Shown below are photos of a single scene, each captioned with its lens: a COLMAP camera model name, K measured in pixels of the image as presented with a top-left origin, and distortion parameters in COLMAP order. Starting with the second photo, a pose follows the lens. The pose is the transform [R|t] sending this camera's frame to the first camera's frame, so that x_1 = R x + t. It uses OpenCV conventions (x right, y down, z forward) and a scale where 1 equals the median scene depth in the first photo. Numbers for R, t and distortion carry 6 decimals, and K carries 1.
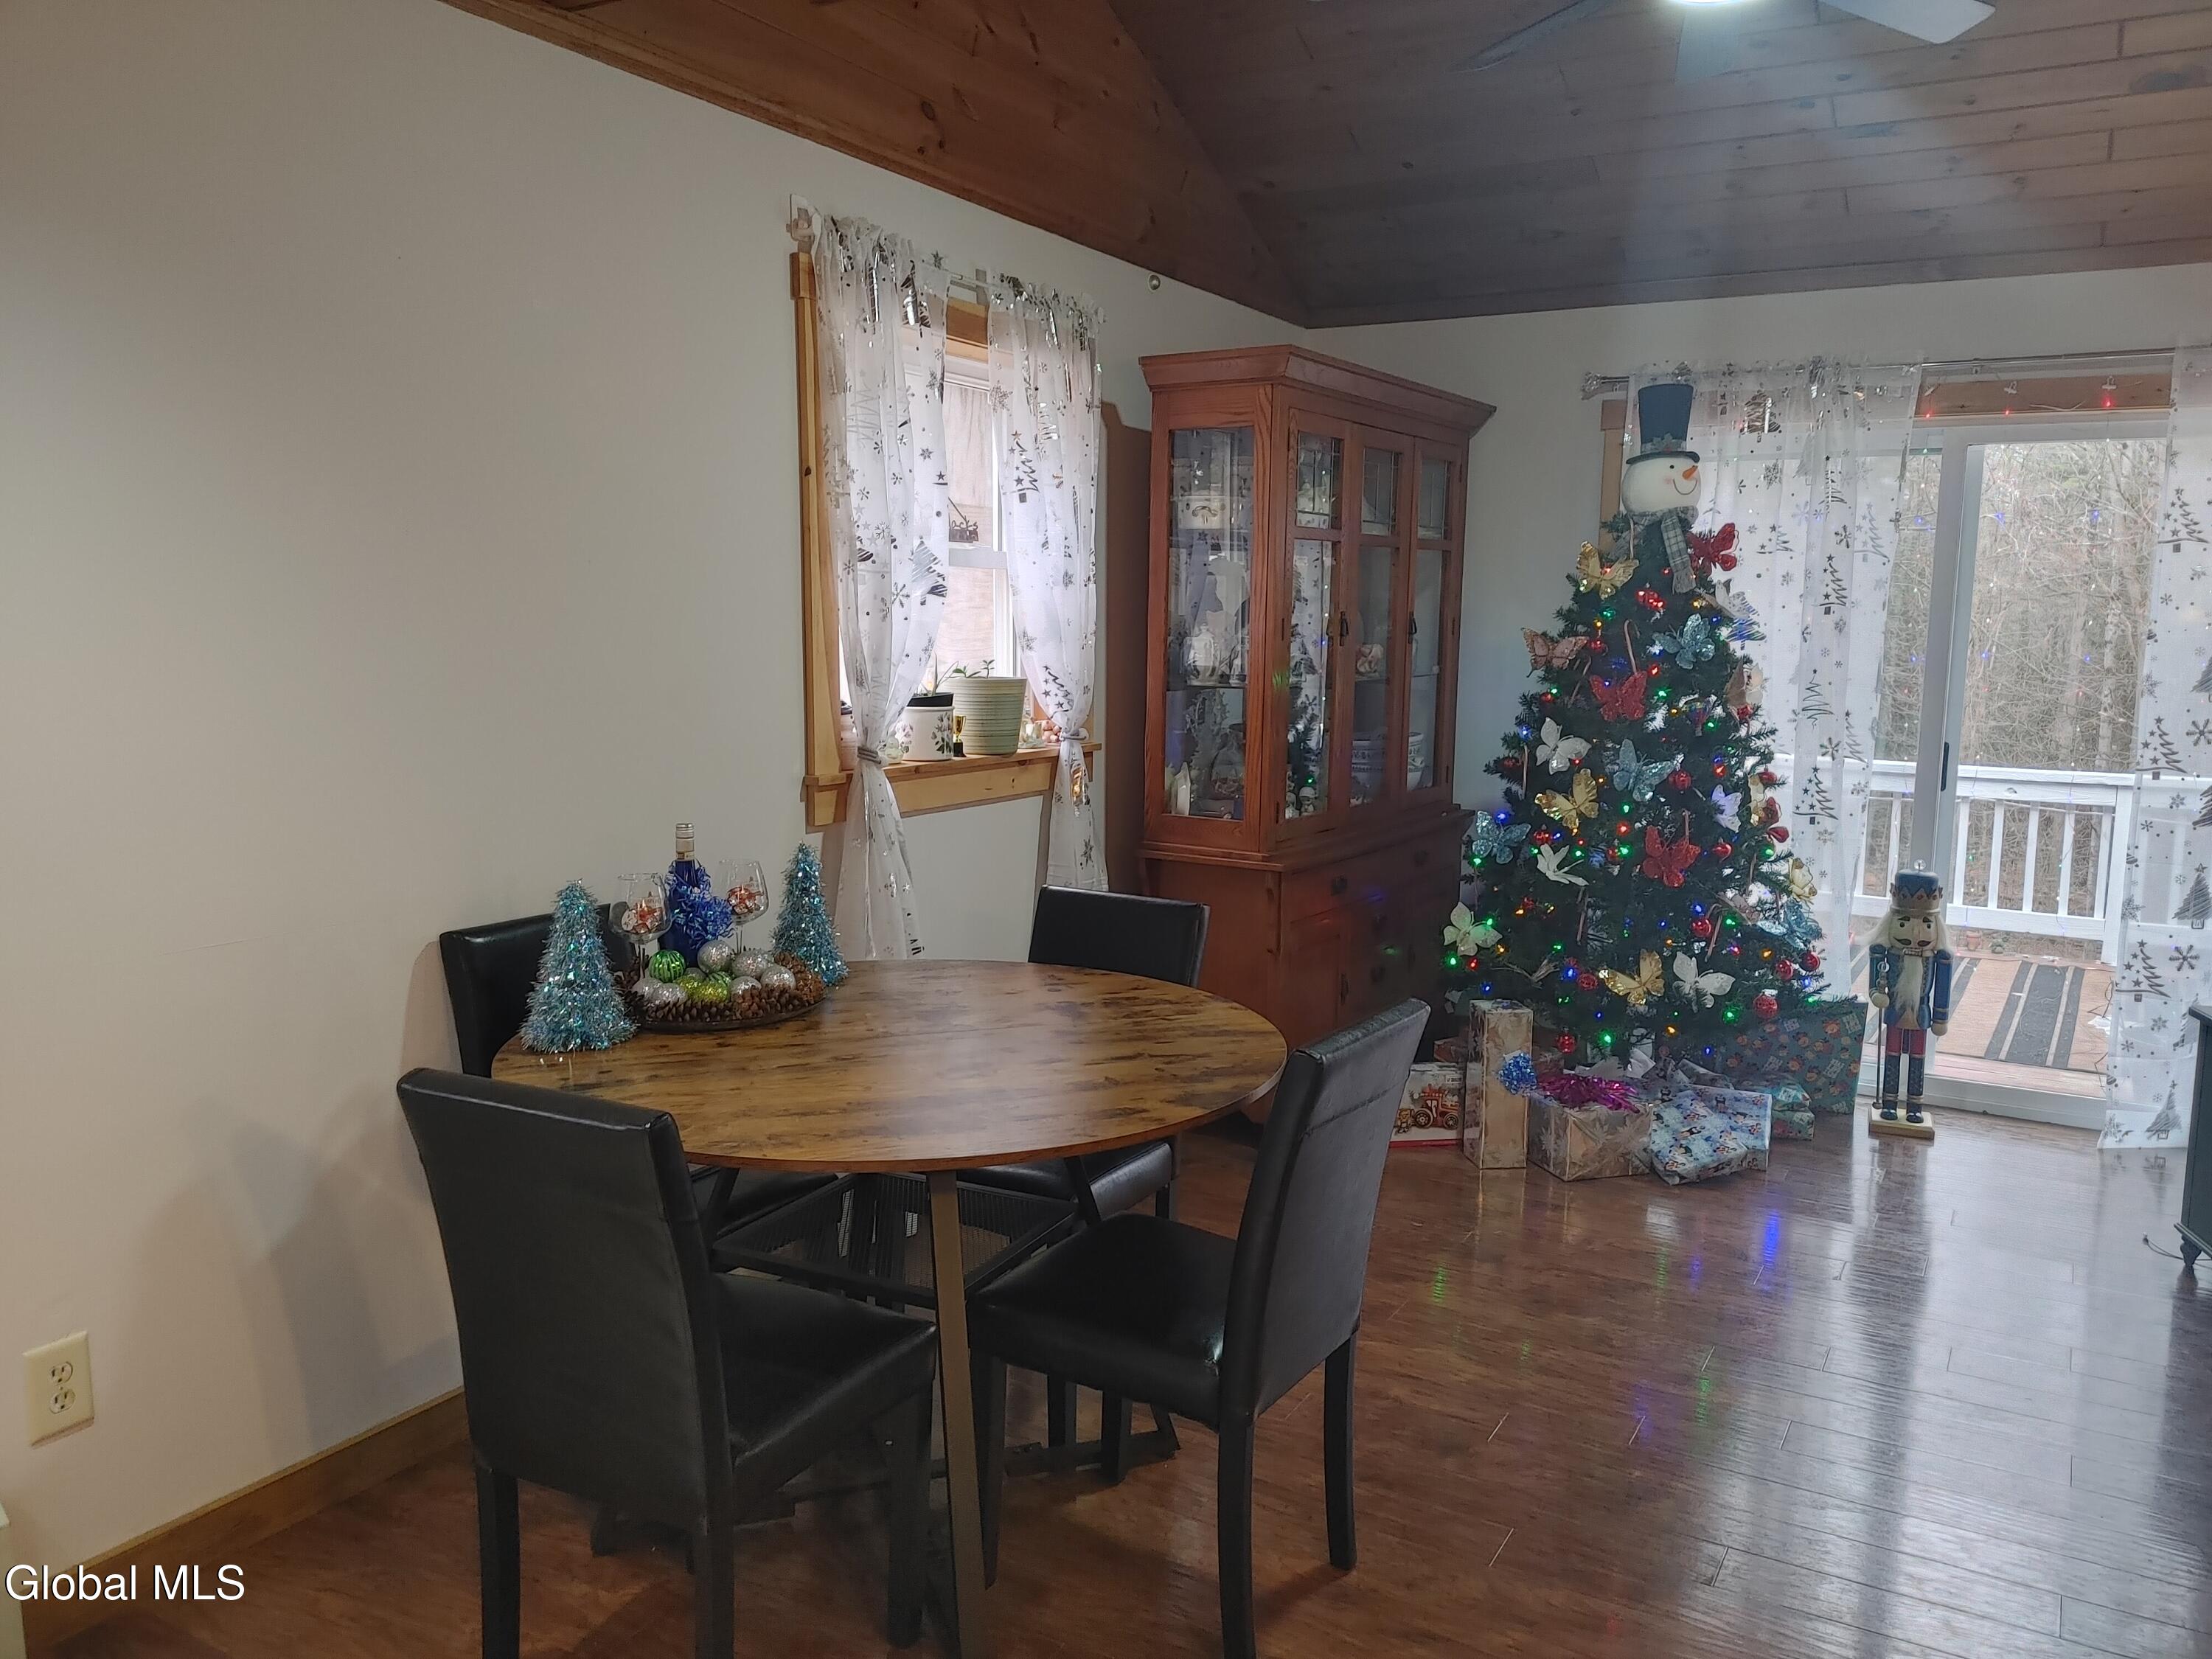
lens RADIAL K [[1646.2, 0, 1110.8], [0, 1646.2, 836.8], [0, 0, 1]] dist [0.113939, -0.136896]
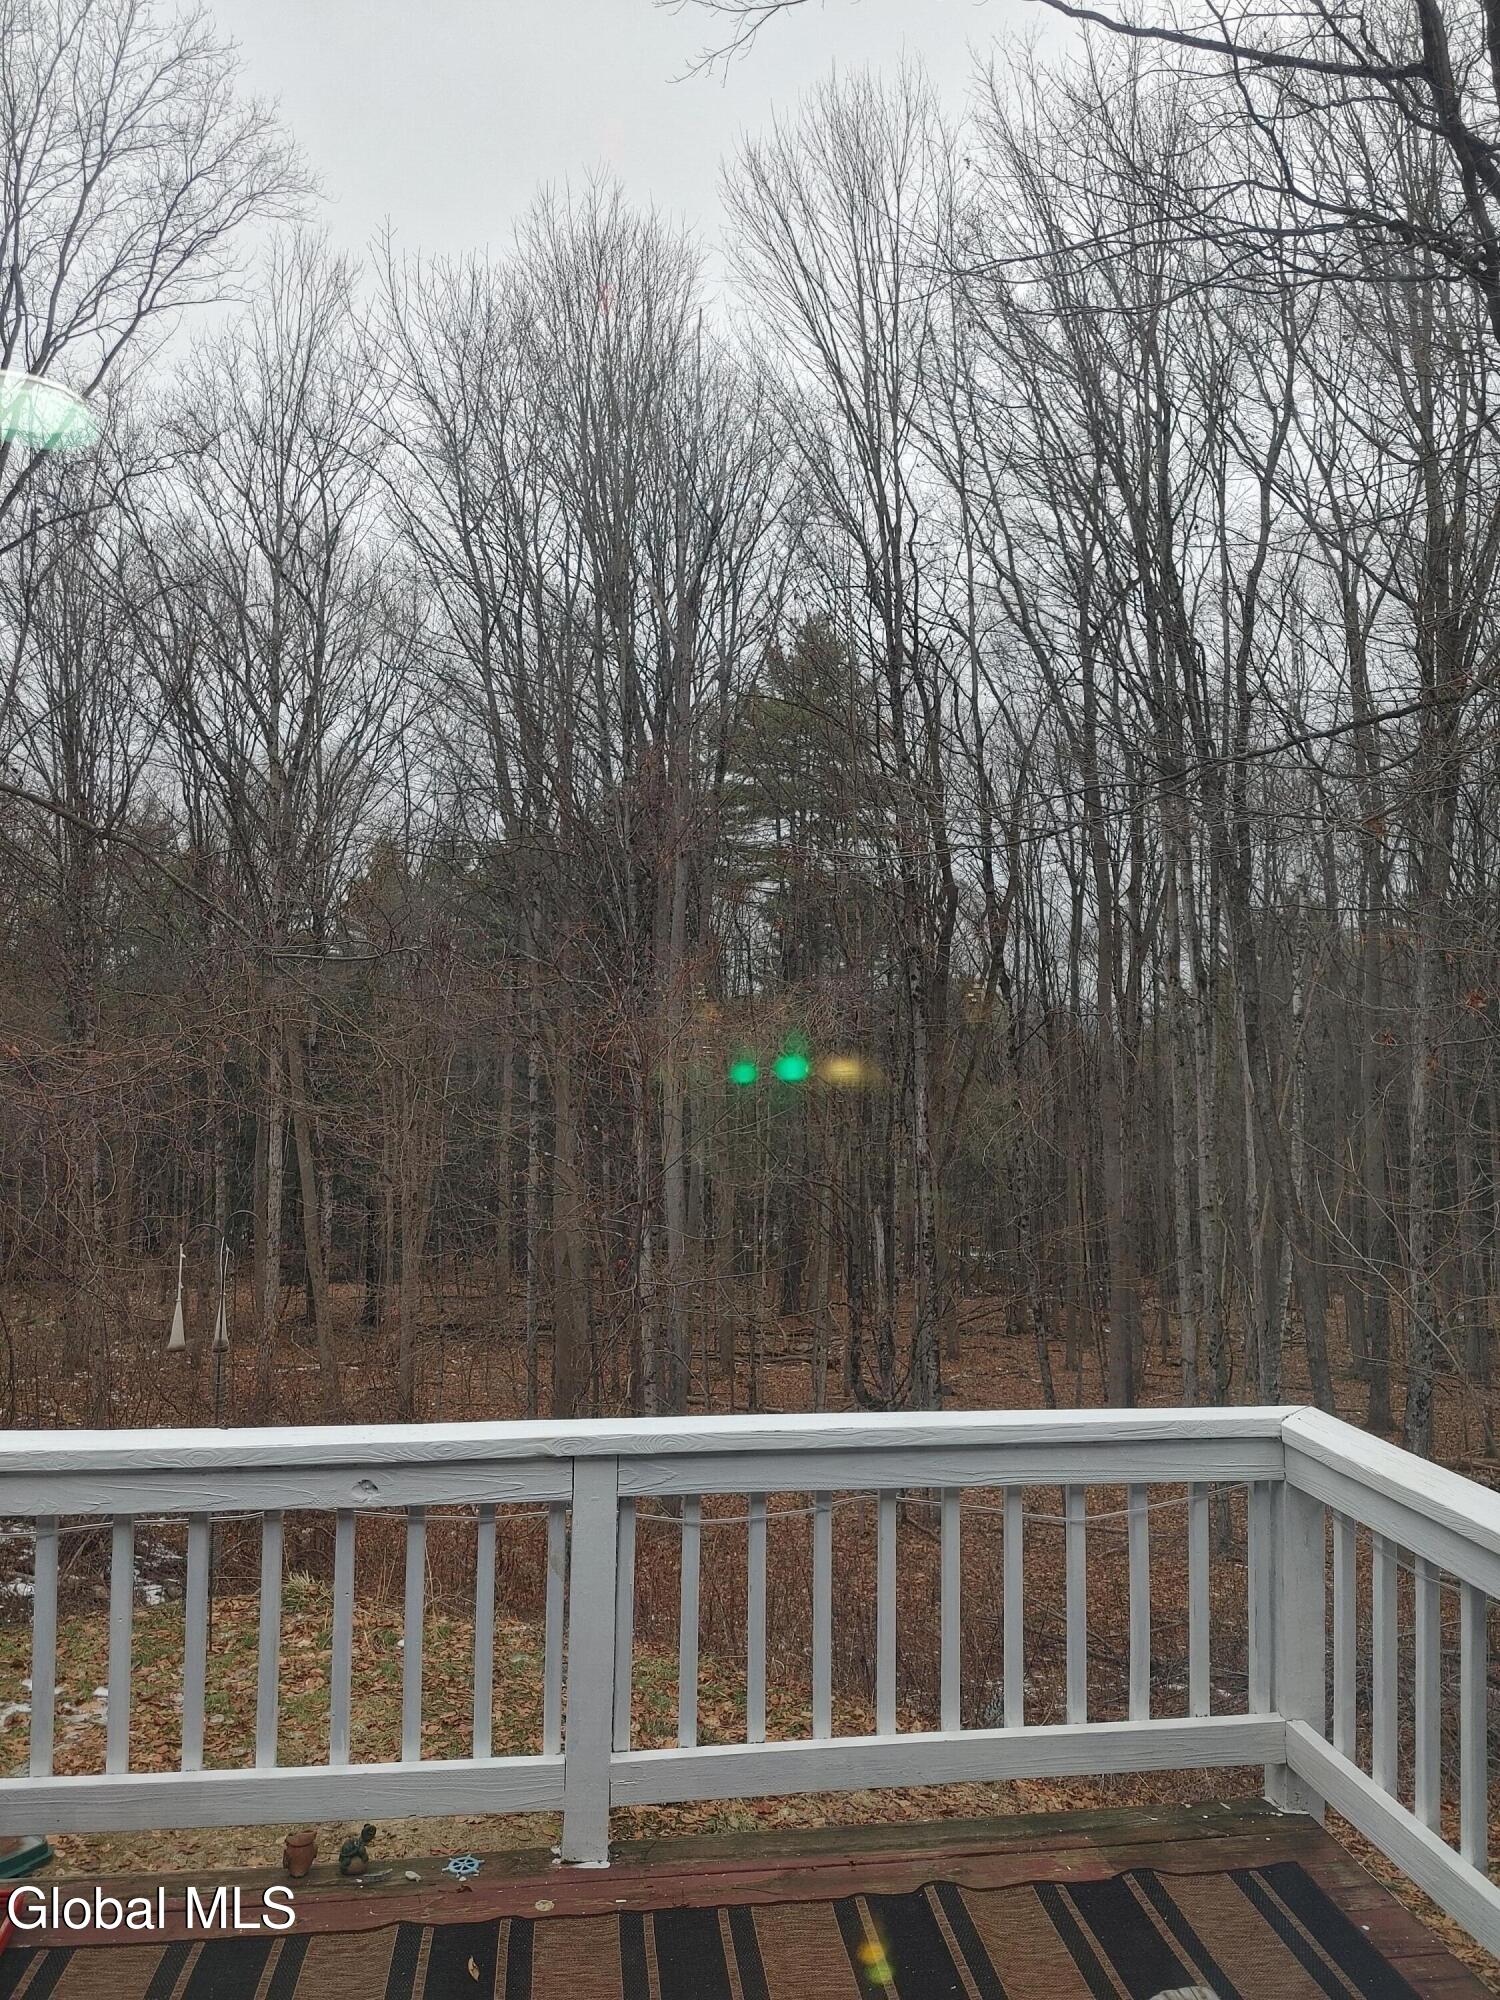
lens RADIAL K [[1527.6, 0, 755.9], [0, 1527.6, 1025.6], [0, 0, 1]] dist [0.115603, -0.074853]
pose [[0.779120, 0.010804, 0.626782, 0.574089], [0.081090, 0.989714, -0.117858, -0.144617], [-0.621608, 0.142651, 0.770230, 0.970670]]
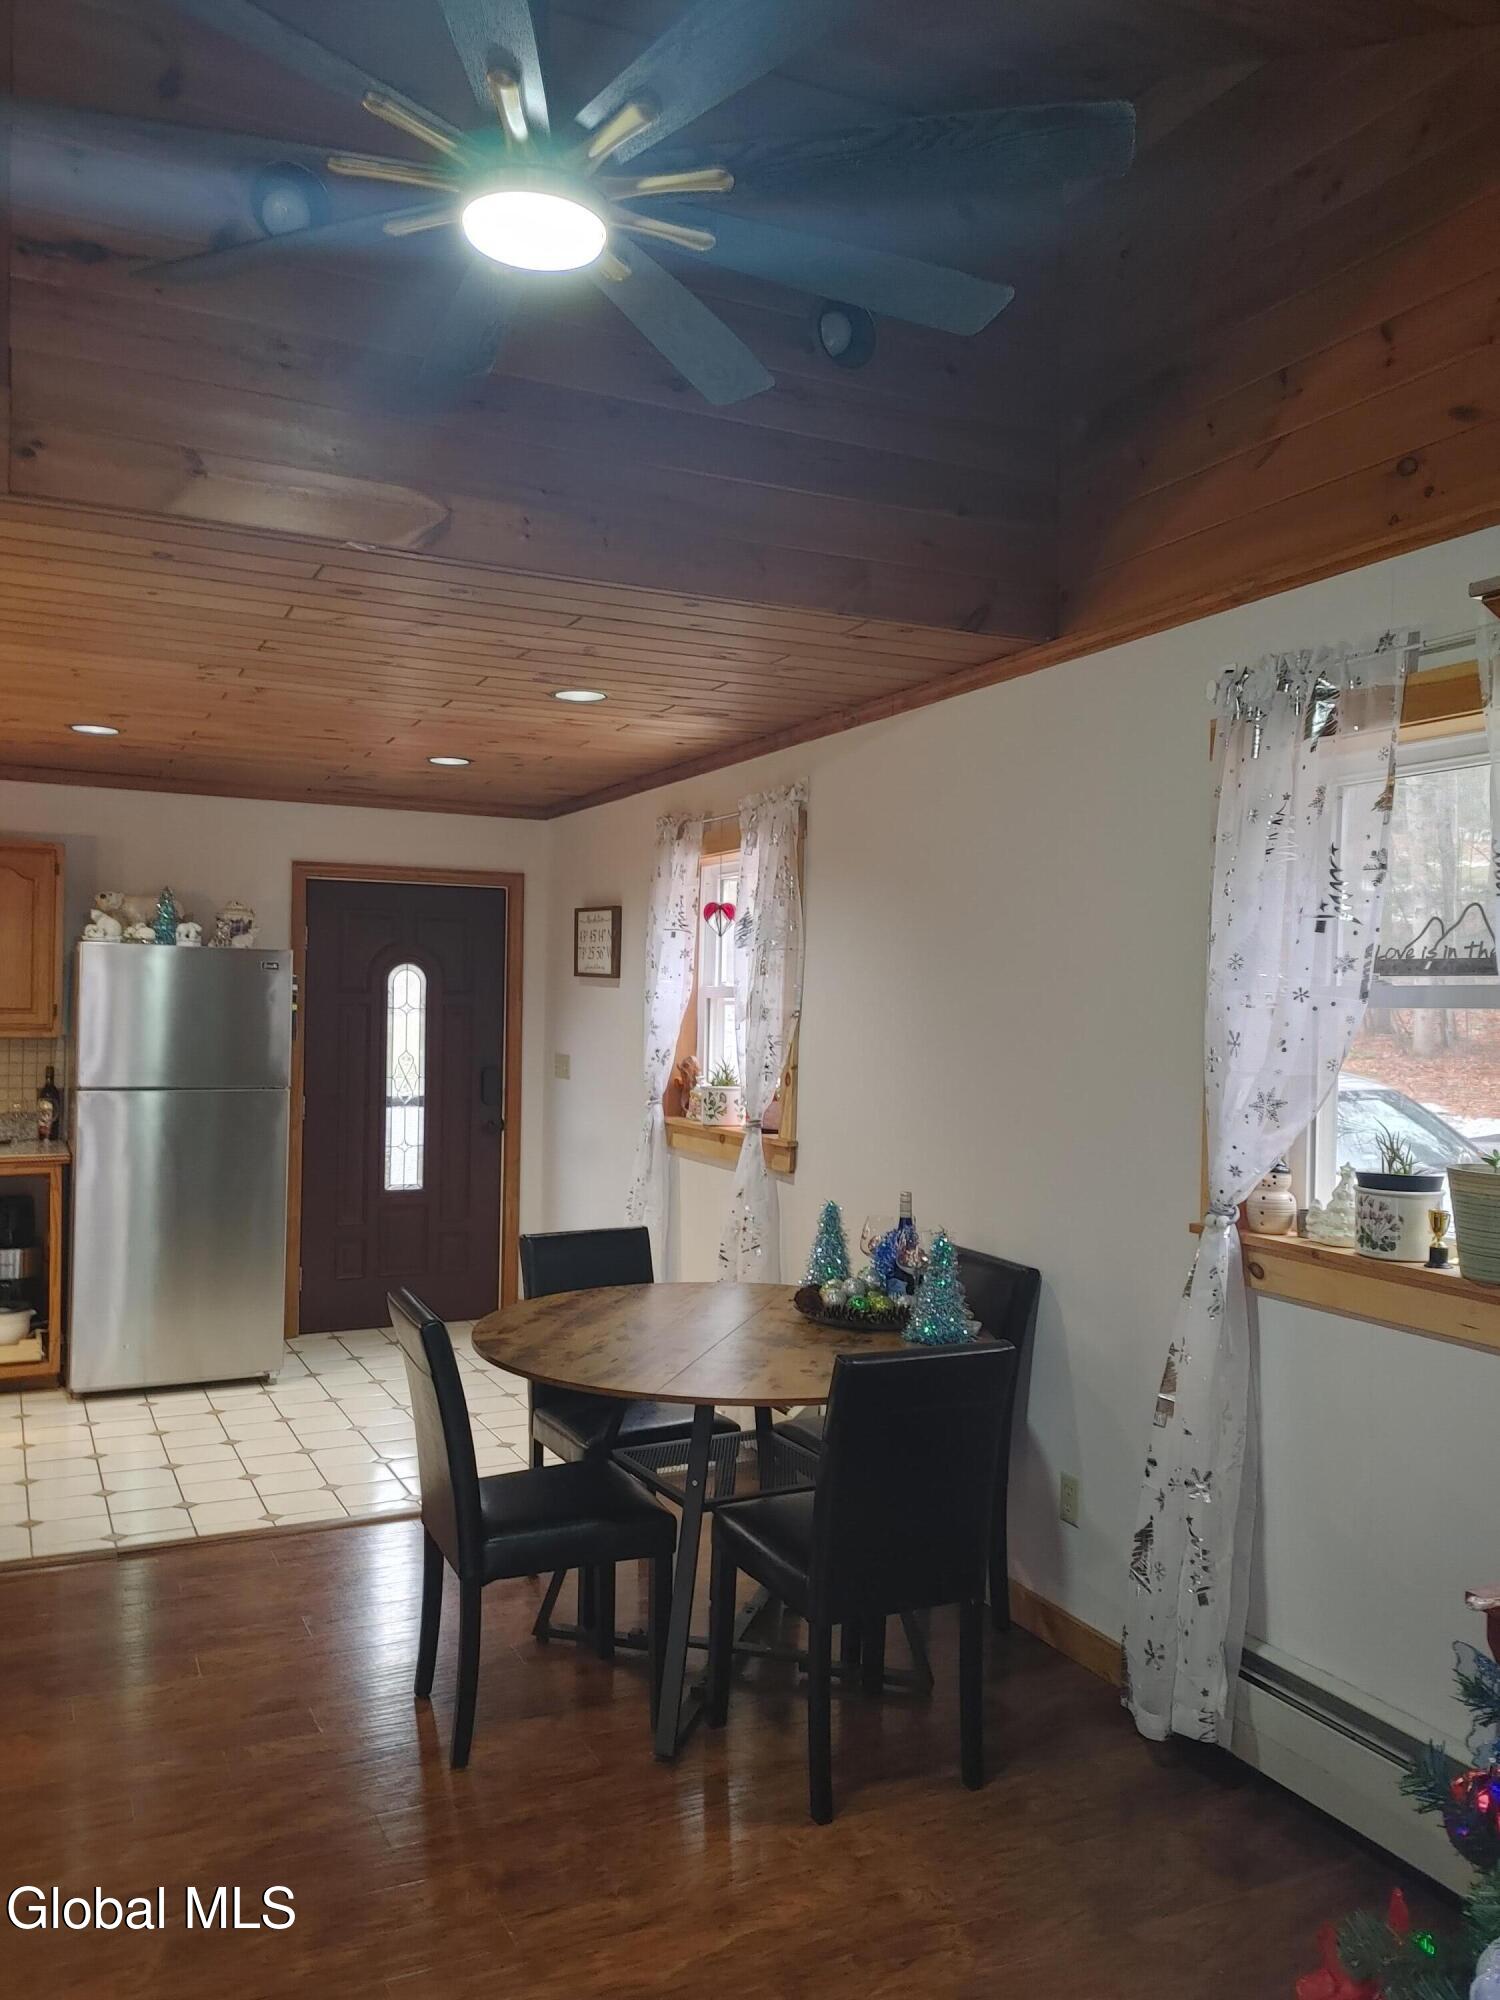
lens RADIAL K [[1527.6, 0, 755.9], [0, 1527.6, 1025.6], [0, 0, 1]] dist [0.115603, -0.074853]
pose [[-0.557403, -0.006776, -0.830215, 0.798051], [-0.135621, 0.987278, 0.082998, -0.209340], [0.819090, 0.158858, -0.551231, 1.370762]]
